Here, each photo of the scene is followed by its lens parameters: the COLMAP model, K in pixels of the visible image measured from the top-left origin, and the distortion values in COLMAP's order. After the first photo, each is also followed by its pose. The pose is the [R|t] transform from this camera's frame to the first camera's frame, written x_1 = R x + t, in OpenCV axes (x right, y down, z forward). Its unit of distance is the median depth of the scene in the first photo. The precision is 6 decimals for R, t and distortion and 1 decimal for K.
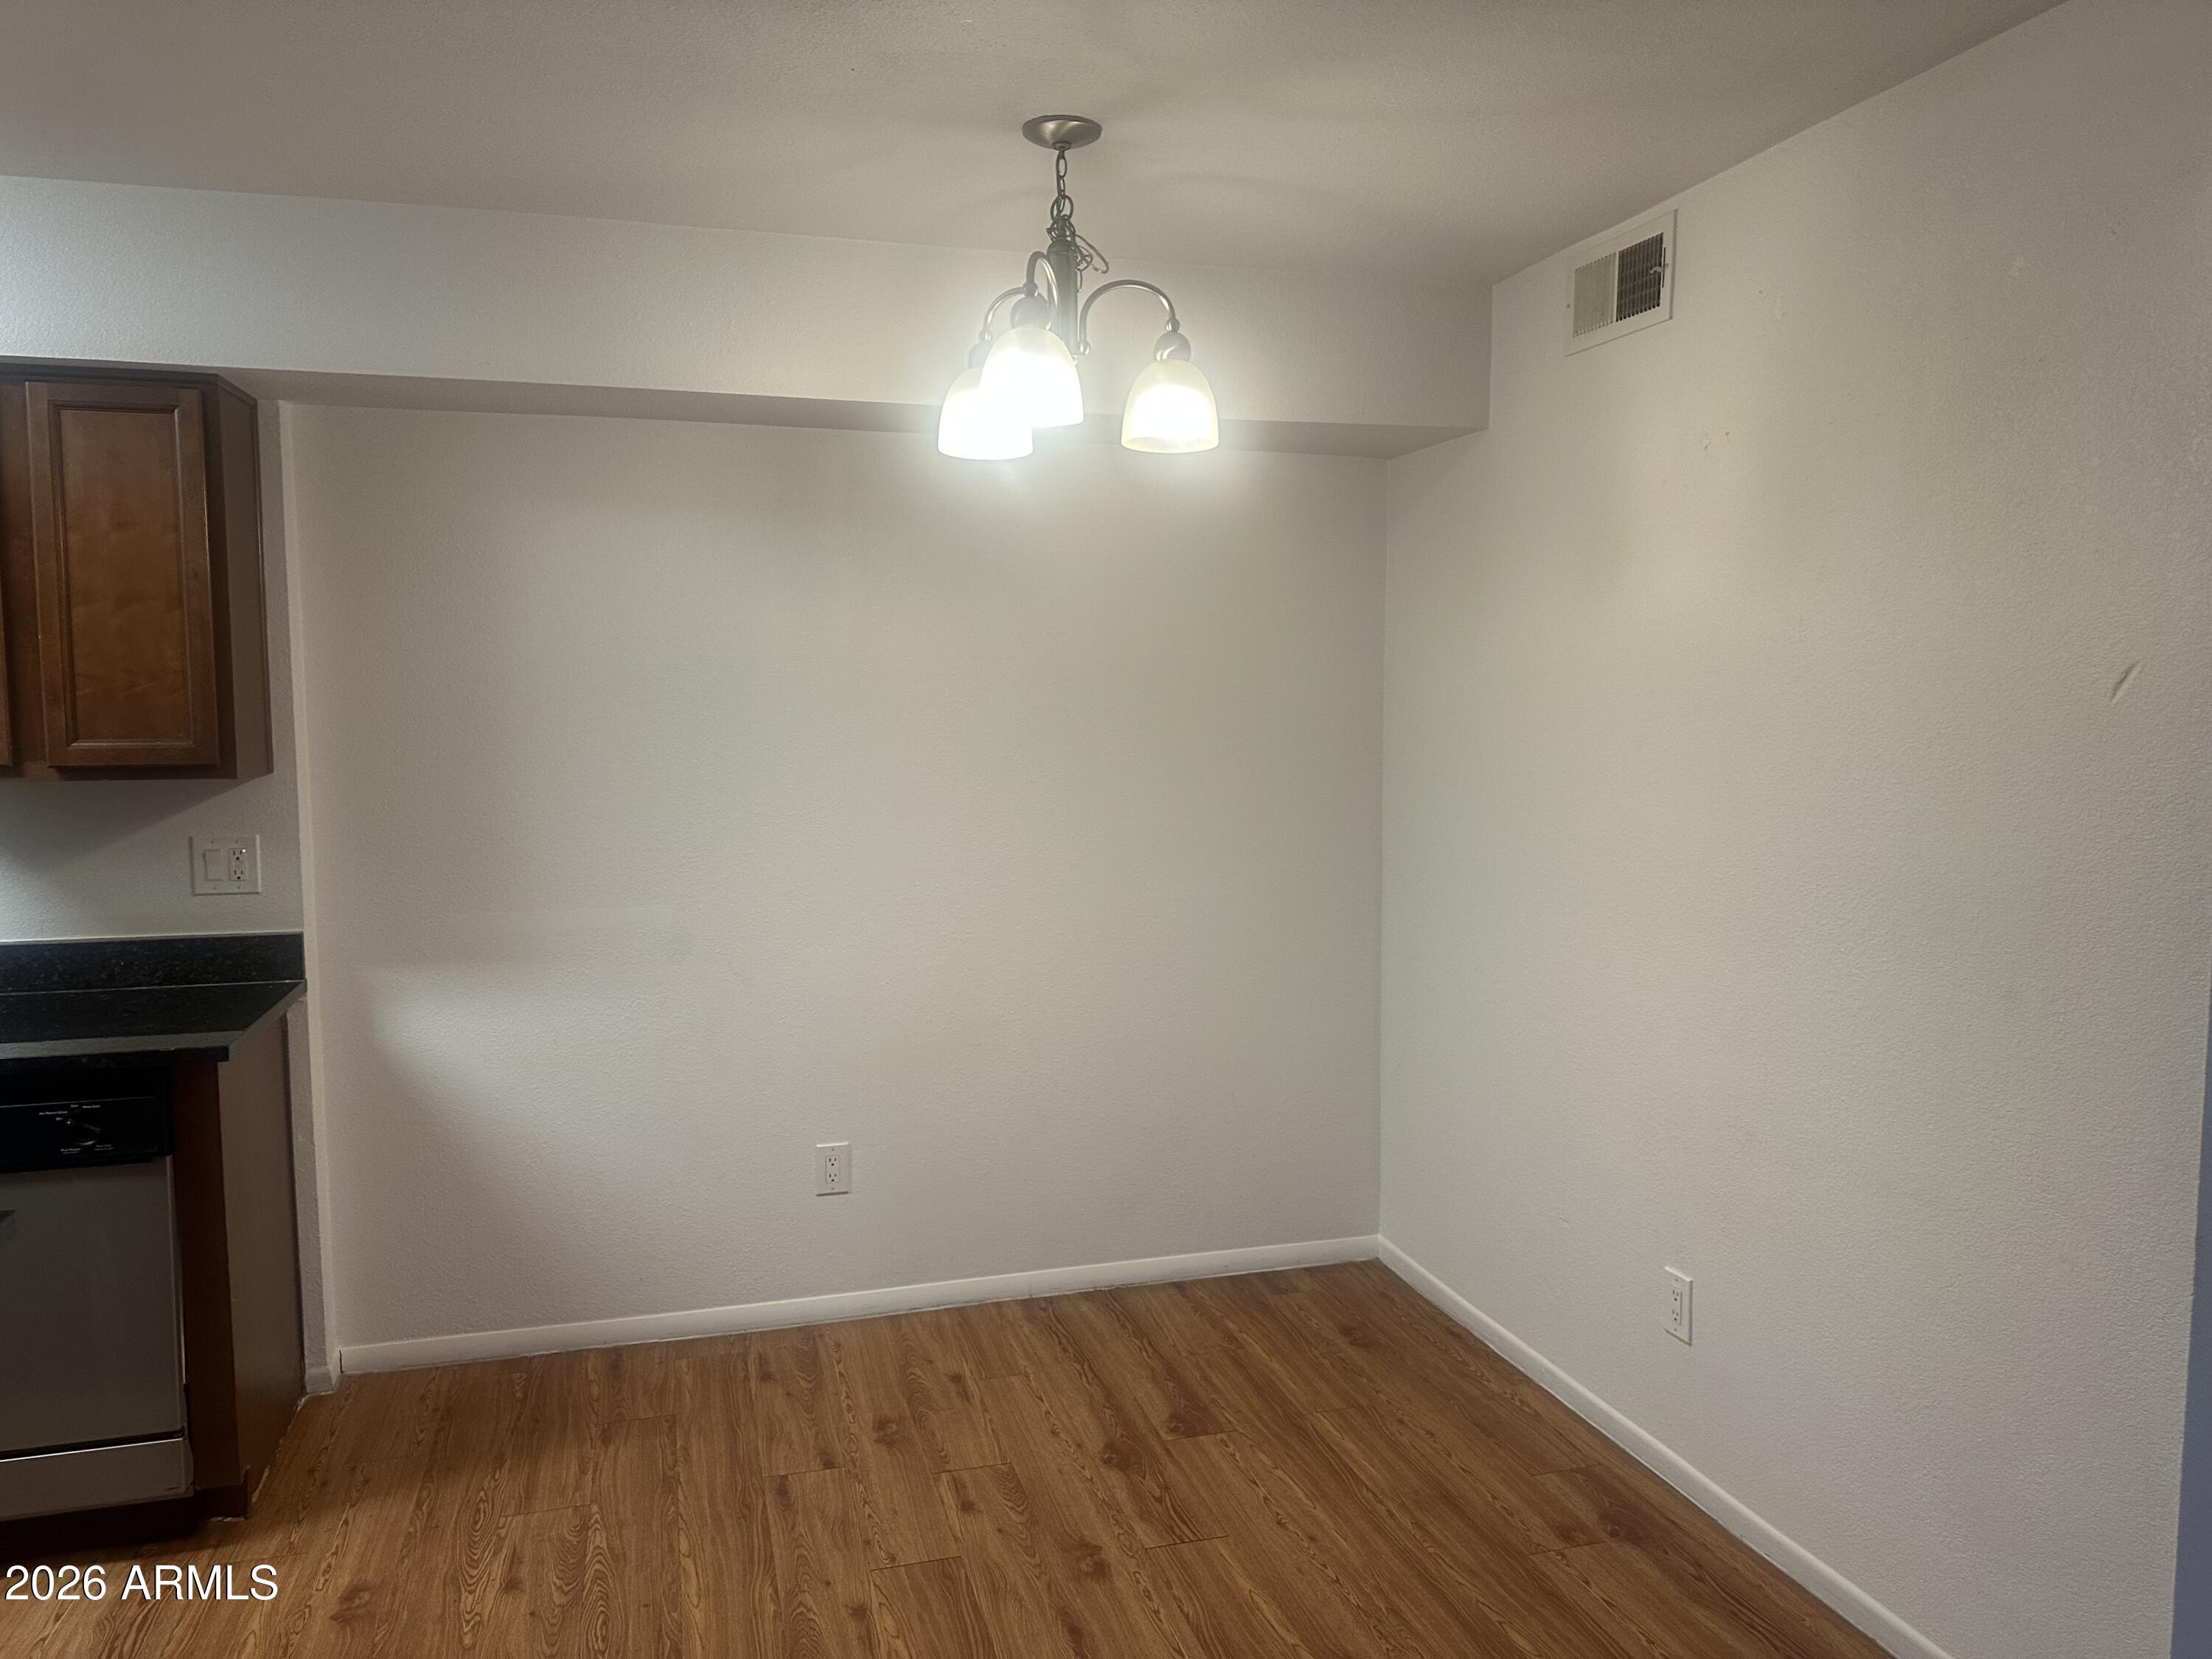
lens RADIAL K [[1548.4, 0, 1106.0], [0, 1548.4, 829.5], [0, 0, 1]] dist [-0.009080, -0.005693]
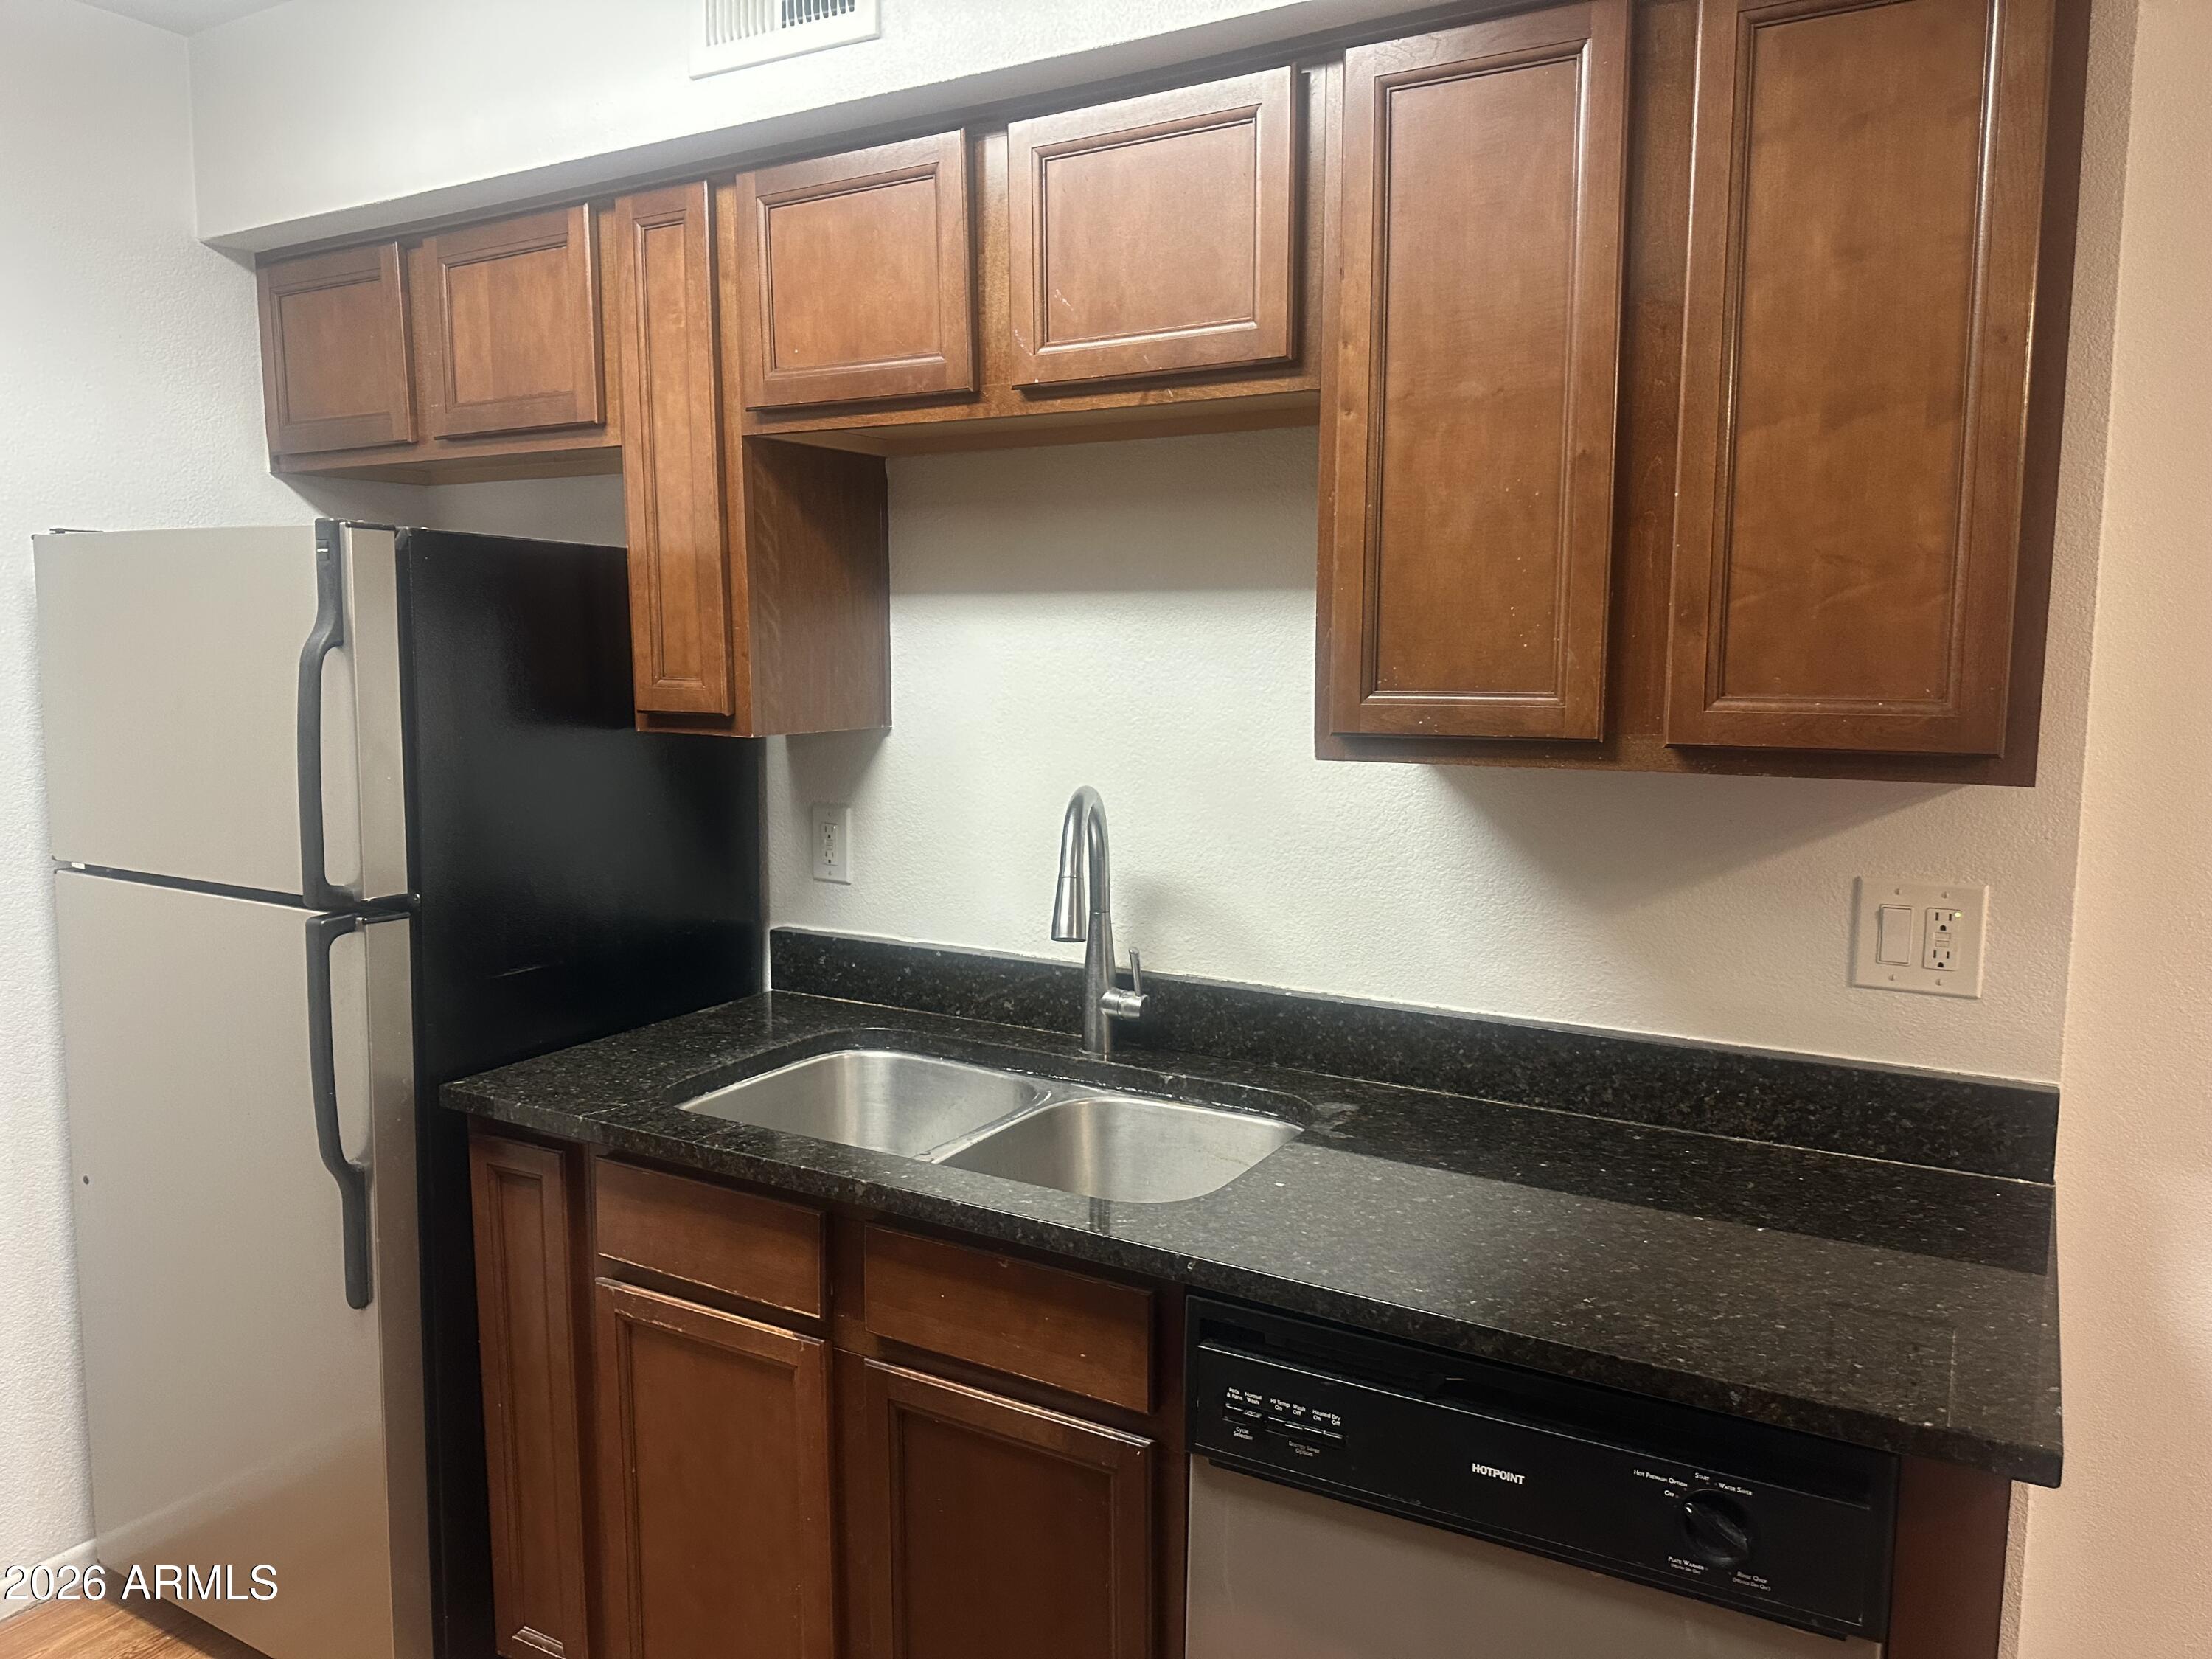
lens RADIAL K [[1548.4, 0, 1106.0], [0, 1548.4, 829.5], [0, 0, 1]] dist [-0.009080, -0.005693]
pose [[0.684109, 0.093825, -0.723320, -0.429464], [-0.062936, 0.995586, 0.069618, -0.036266], [0.726660, -0.002104, 0.686995, 0.493896]]
